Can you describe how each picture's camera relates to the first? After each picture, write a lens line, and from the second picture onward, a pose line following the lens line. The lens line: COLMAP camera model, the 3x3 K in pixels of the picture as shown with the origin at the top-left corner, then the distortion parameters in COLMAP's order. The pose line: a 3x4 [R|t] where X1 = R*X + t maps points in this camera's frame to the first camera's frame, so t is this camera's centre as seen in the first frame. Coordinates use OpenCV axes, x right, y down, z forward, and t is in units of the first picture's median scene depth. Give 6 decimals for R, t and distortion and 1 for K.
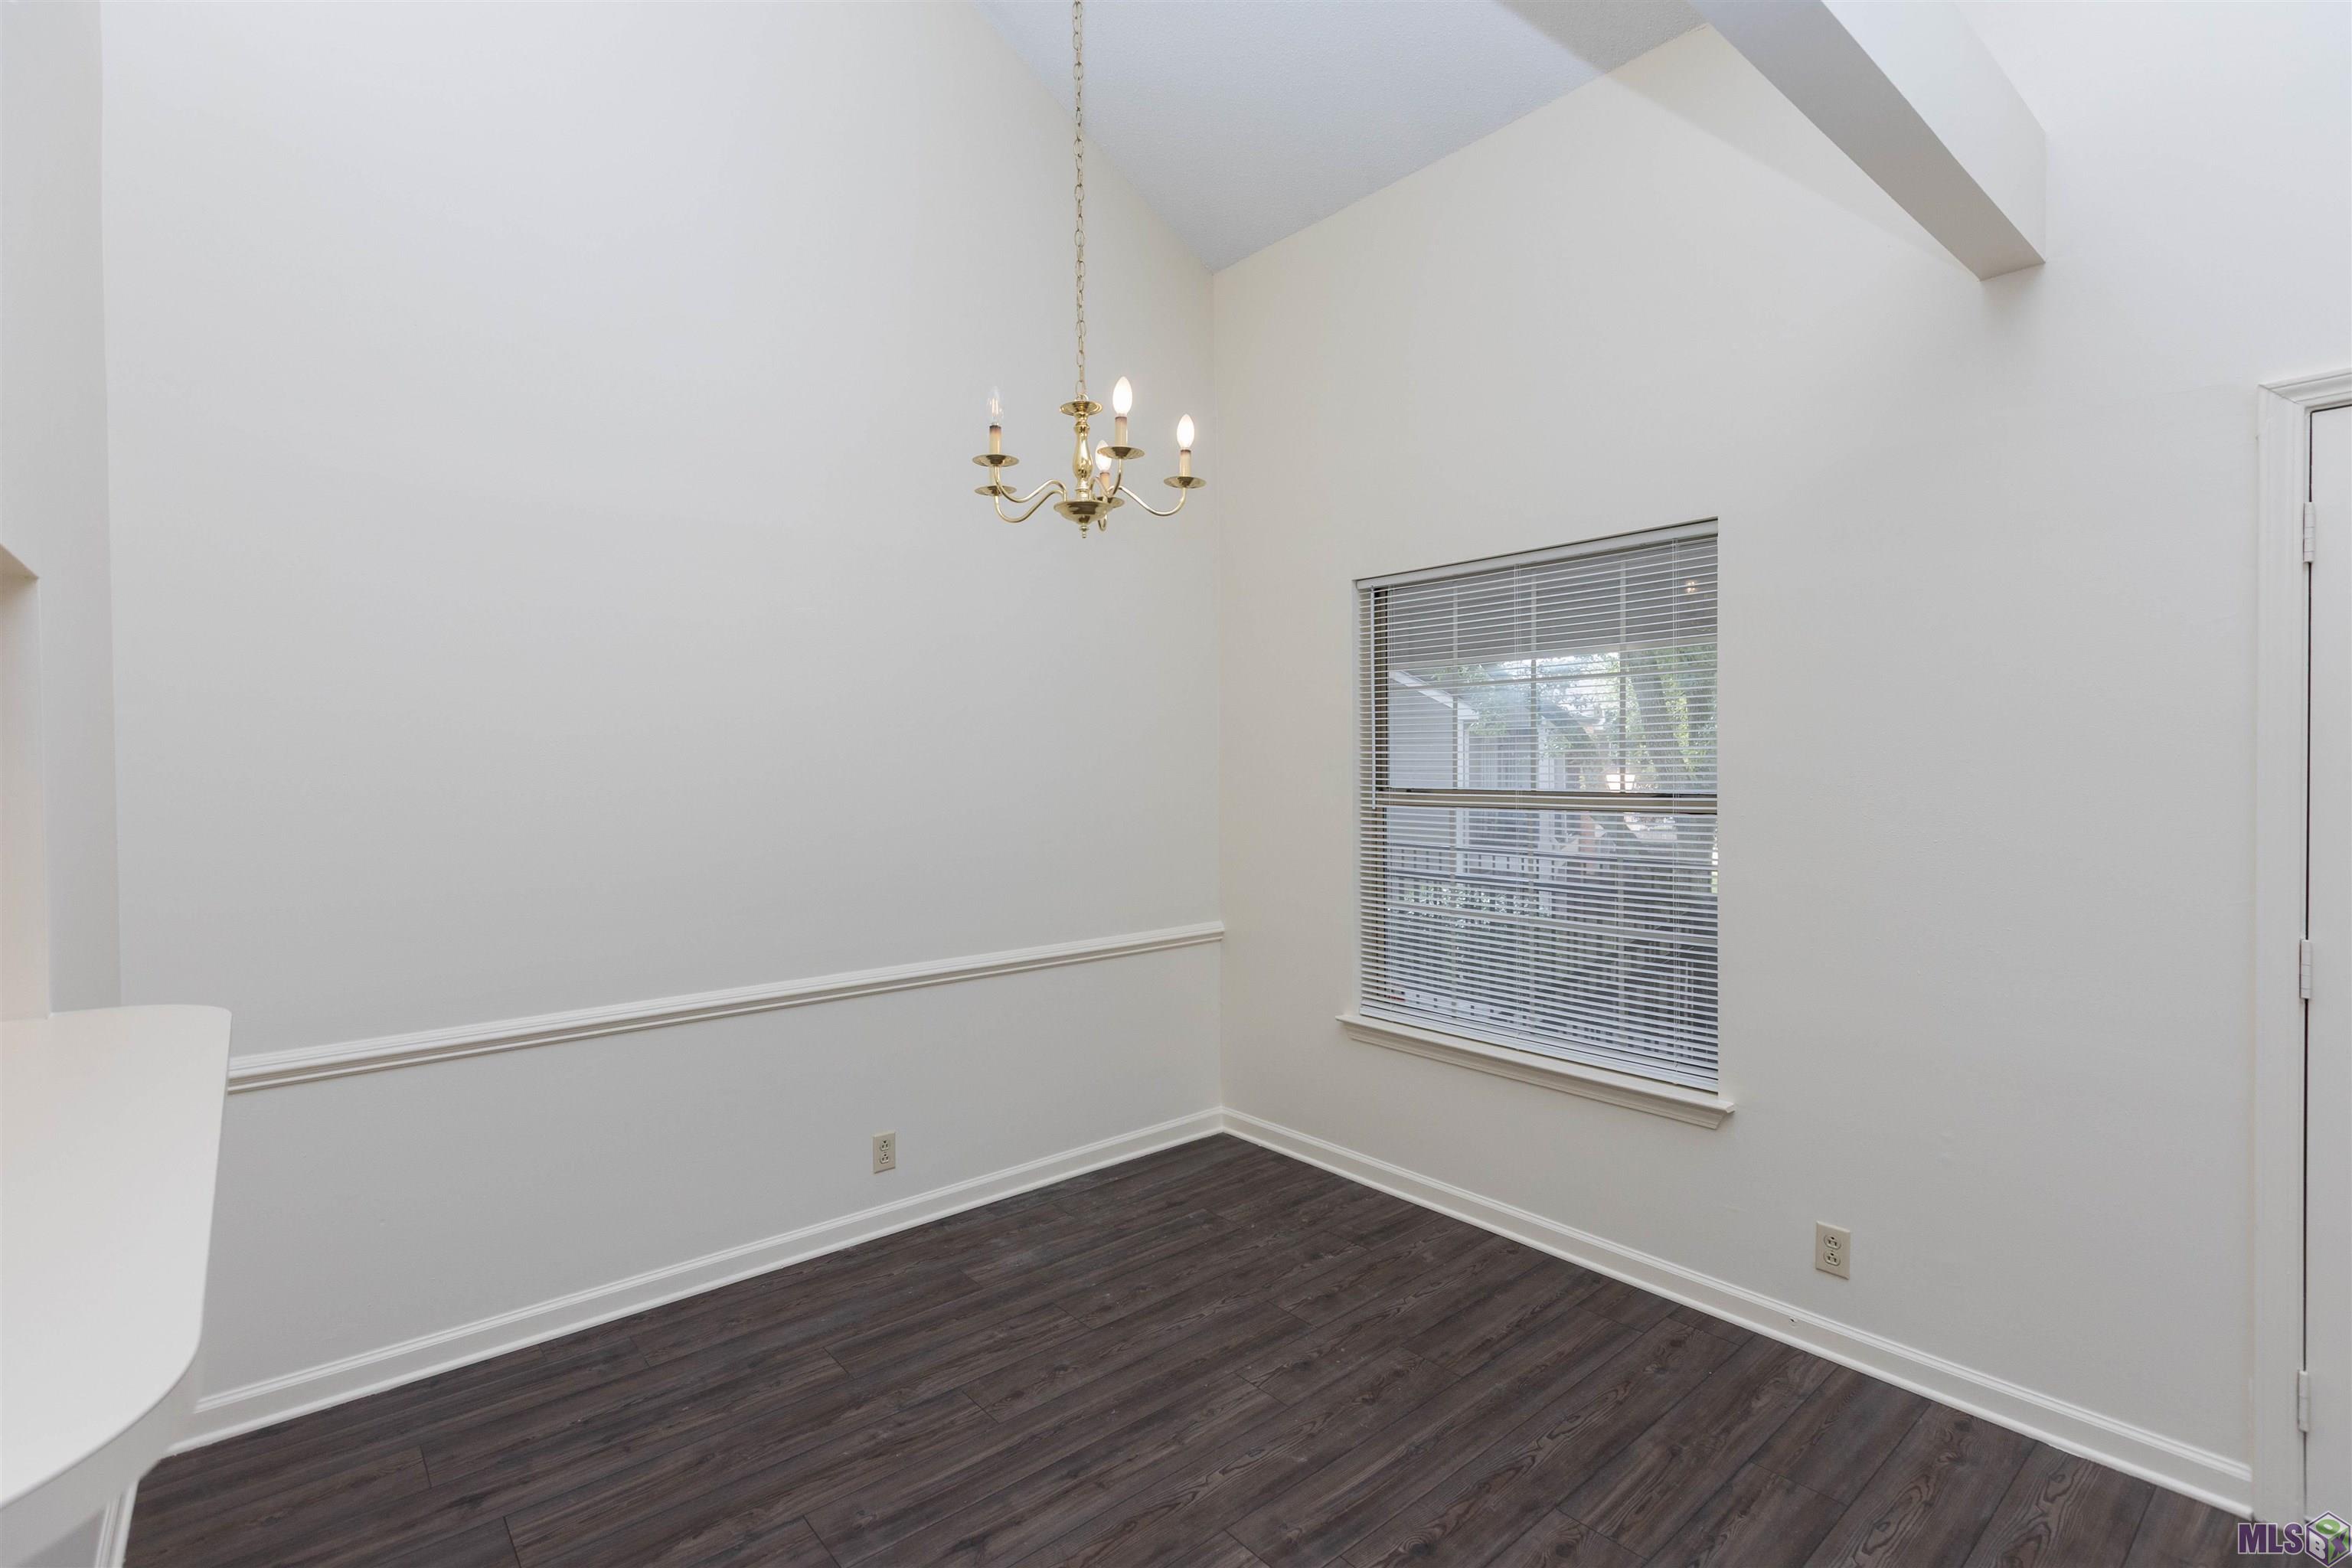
lens RADIAL K [[1075.0, 0, 1195.9], [0, 1075.0, 773.7], [0, 0, 1]] dist [0.001607, 0.001302]
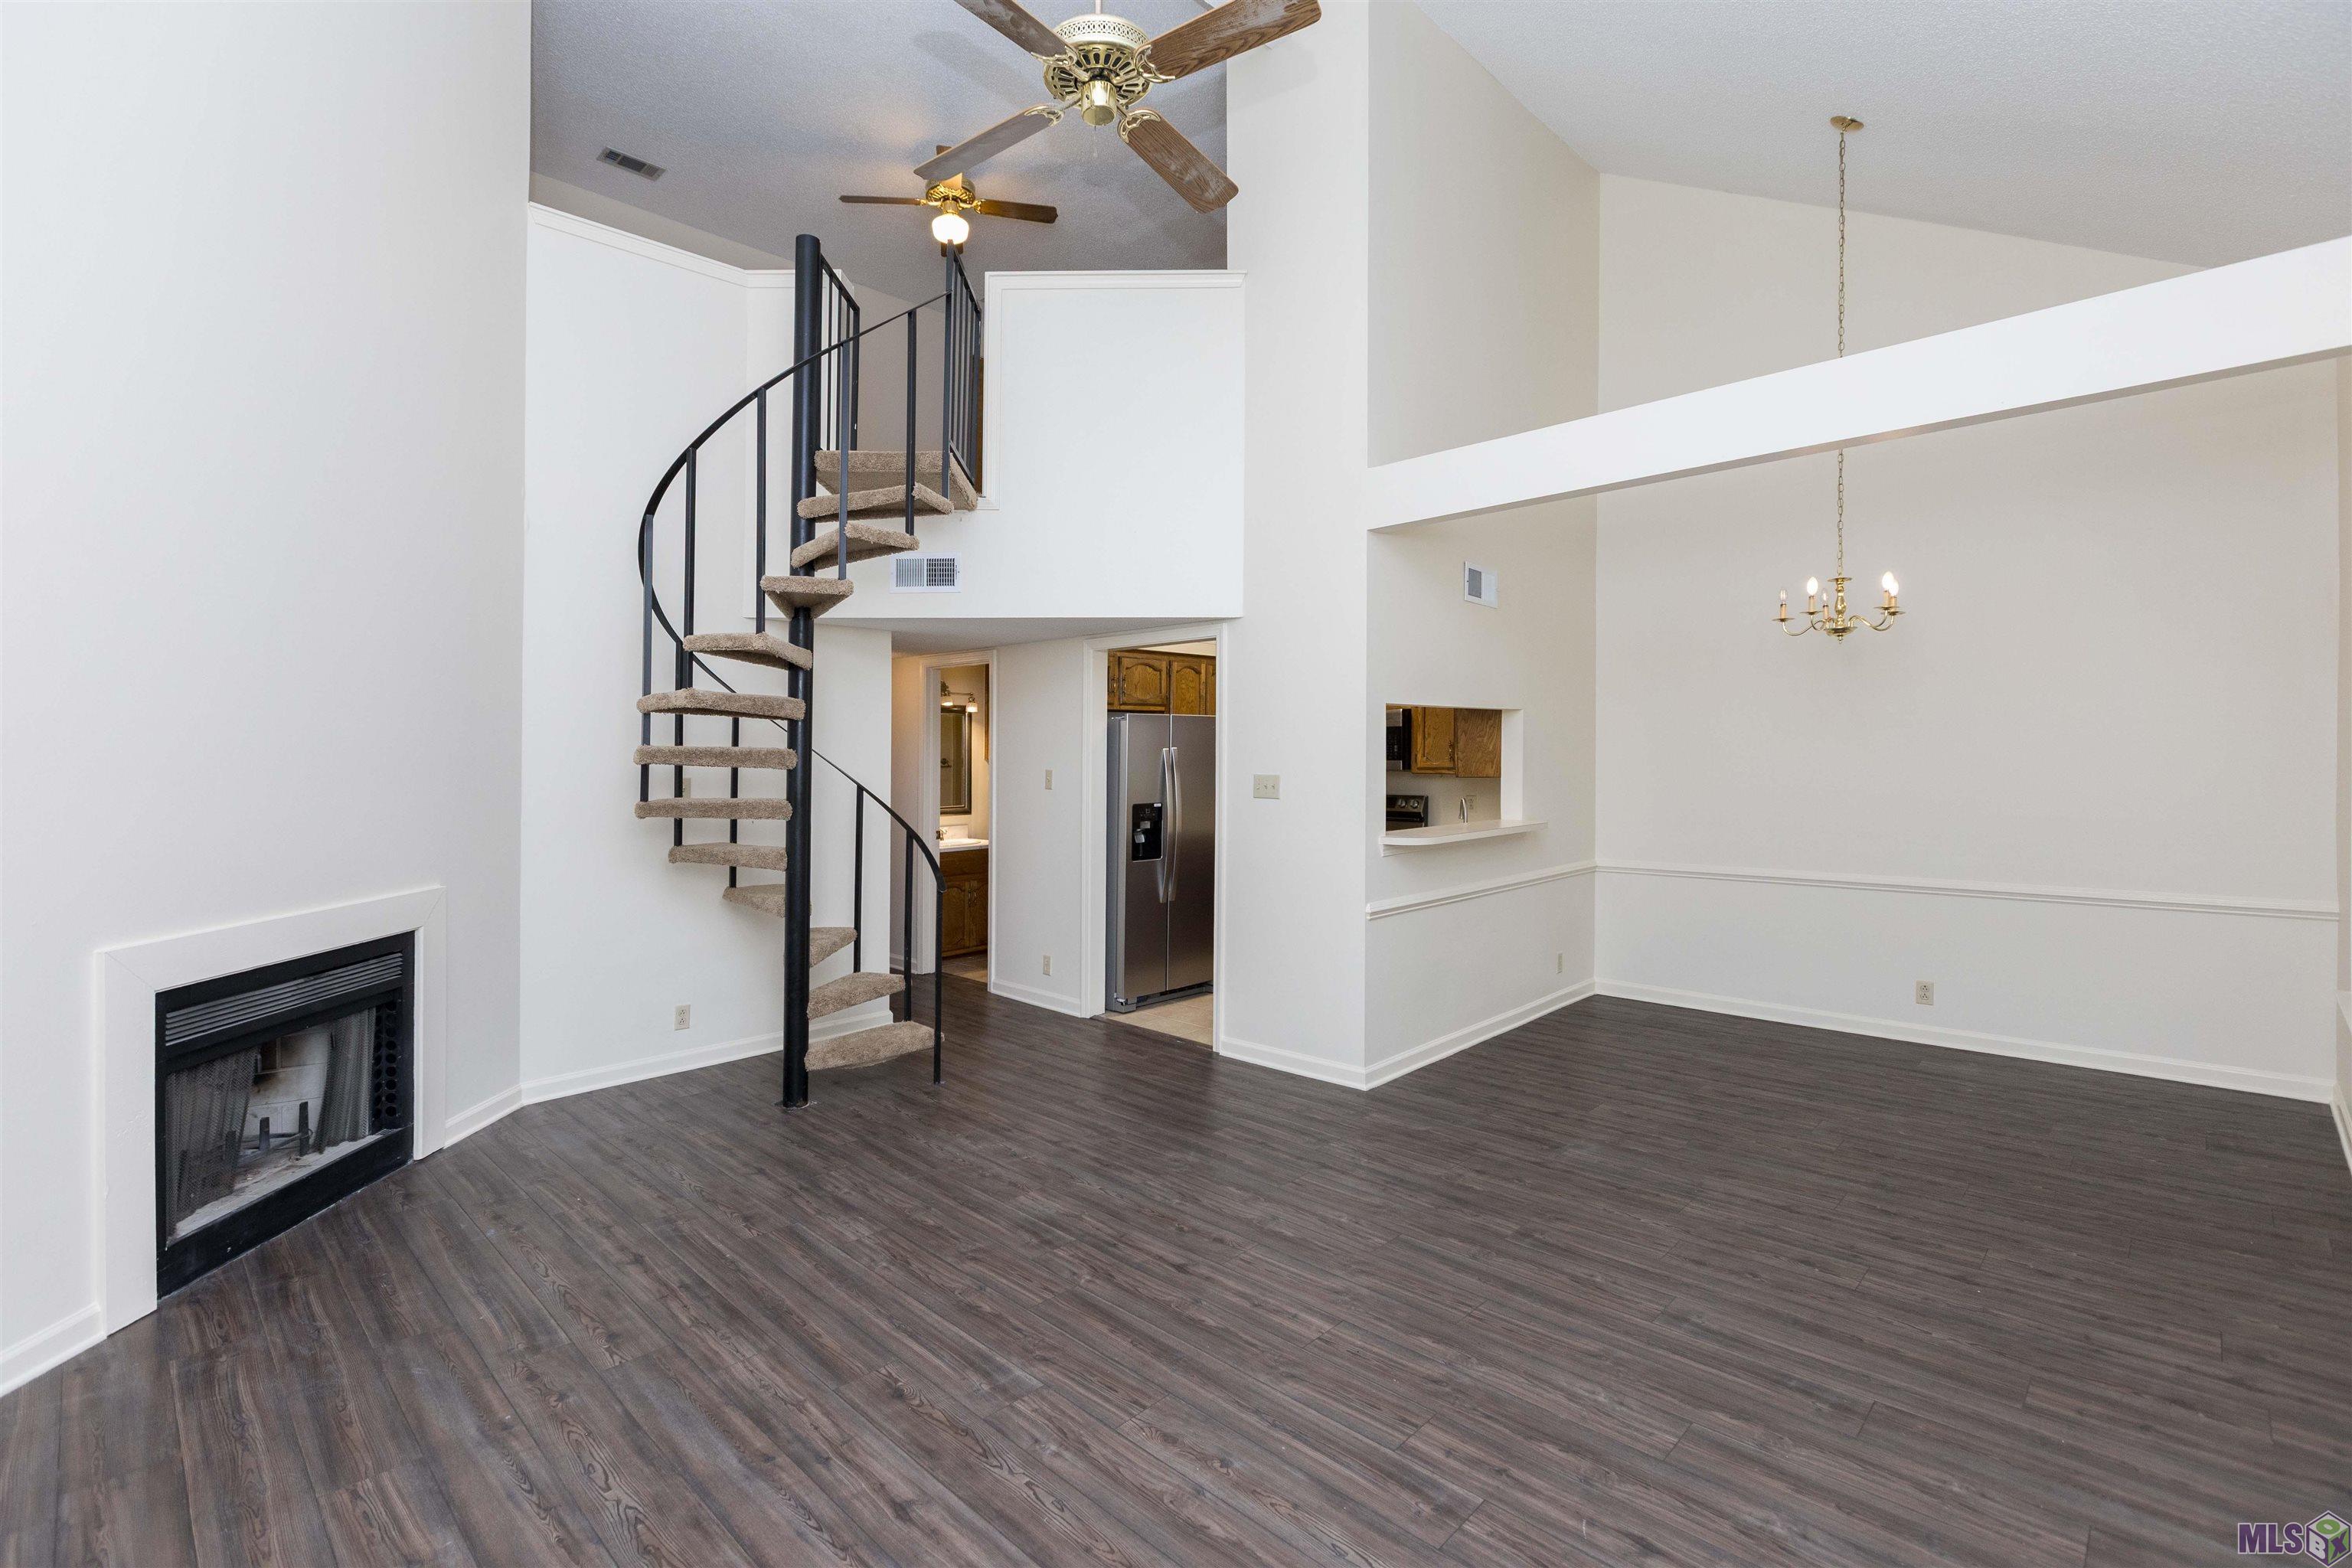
lens RADIAL K [[1075.0, 0, 1166.5], [0, 1075.0, 767.4], [0, 0, 1]] dist [0.001607, 0.001302]
pose [[0.098638, 0.023344, -0.994850, 1.552762], [-0.000552, 0.999726, 0.023403, -0.033431], [0.995123, -0.001759, 0.098624, -0.389286]]
